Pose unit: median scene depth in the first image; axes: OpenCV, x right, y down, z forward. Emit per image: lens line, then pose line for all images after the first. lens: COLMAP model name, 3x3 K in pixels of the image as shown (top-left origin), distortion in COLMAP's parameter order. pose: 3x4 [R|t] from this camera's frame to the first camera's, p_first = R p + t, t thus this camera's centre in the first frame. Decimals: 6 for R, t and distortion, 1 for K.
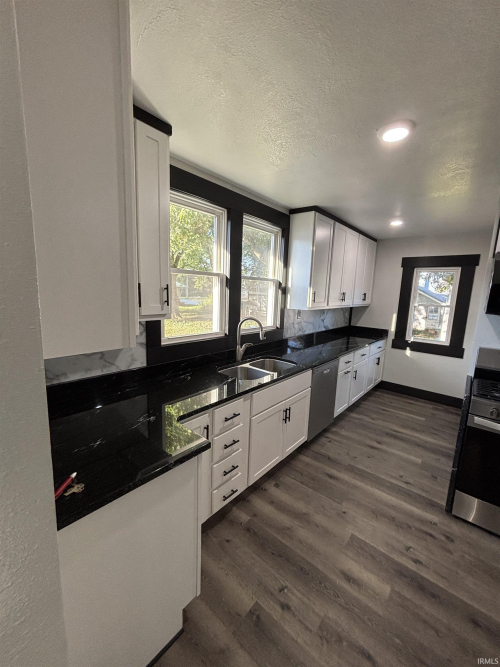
lens RADIAL K [[269.4, 0, 250.0], [0, 269.4, 333.6], [0, 0, 1]] dist [0.002622, 0.000905]
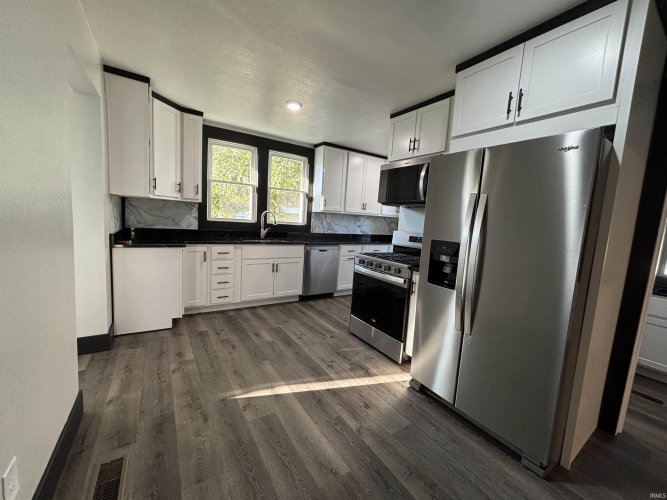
lens RADIAL K [[269.4, 0, 336.0], [0, 269.4, 249.7], [0, 0, 1]] dist [0.002622, 0.000905]
pose [[0.956781, 0.052103, -0.286105, 0.894122], [-0.071822, 0.995679, -0.058859, 0.245083], [0.281802, 0.076864, 0.956389, -0.440919]]
